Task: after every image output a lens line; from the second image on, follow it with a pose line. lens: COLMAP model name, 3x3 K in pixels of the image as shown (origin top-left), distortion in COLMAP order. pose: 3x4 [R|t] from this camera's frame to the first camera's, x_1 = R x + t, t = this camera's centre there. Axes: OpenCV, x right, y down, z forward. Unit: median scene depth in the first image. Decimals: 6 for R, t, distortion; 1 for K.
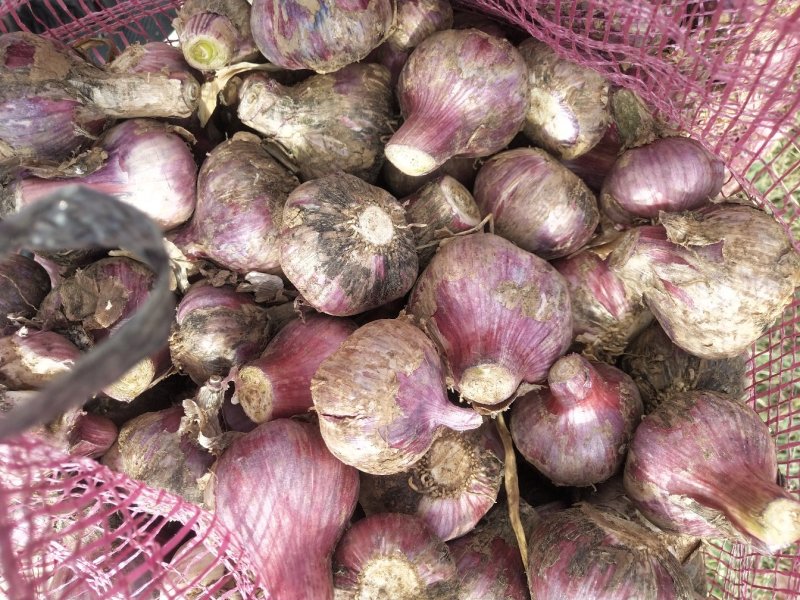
lens RADIAL K [[643.7, 0, 400.0], [0, 643.7, 300.0], [0, 0, 1]] dist [-0.036189, 0.083559]
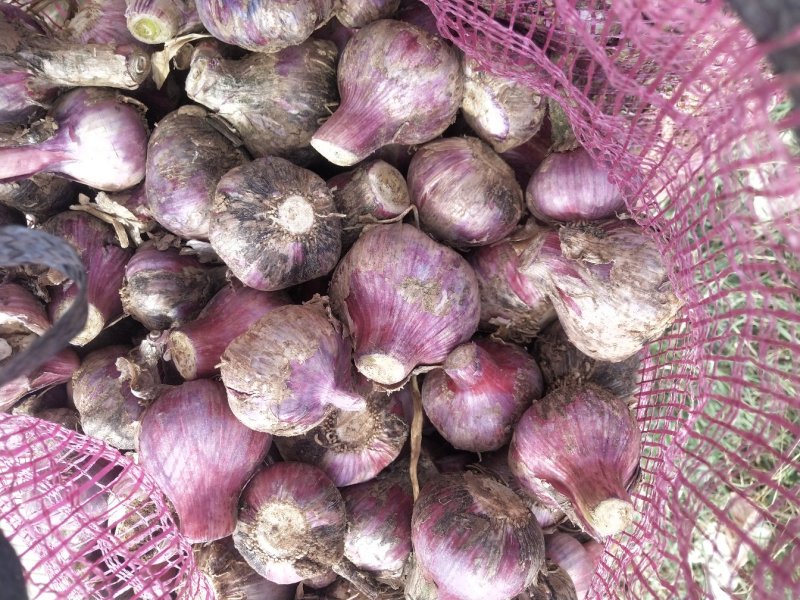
lens RADIAL K [[643.7, 0, 400.0], [0, 643.7, 300.0], [0, 0, 1]] dist [-0.036189, 0.083559]
pose [[0.993503, 0.096513, -0.060312, 0.210287], [-0.082961, 0.976941, 0.196730, -0.198218], [0.077909, -0.190449, 0.978601, -0.073576]]
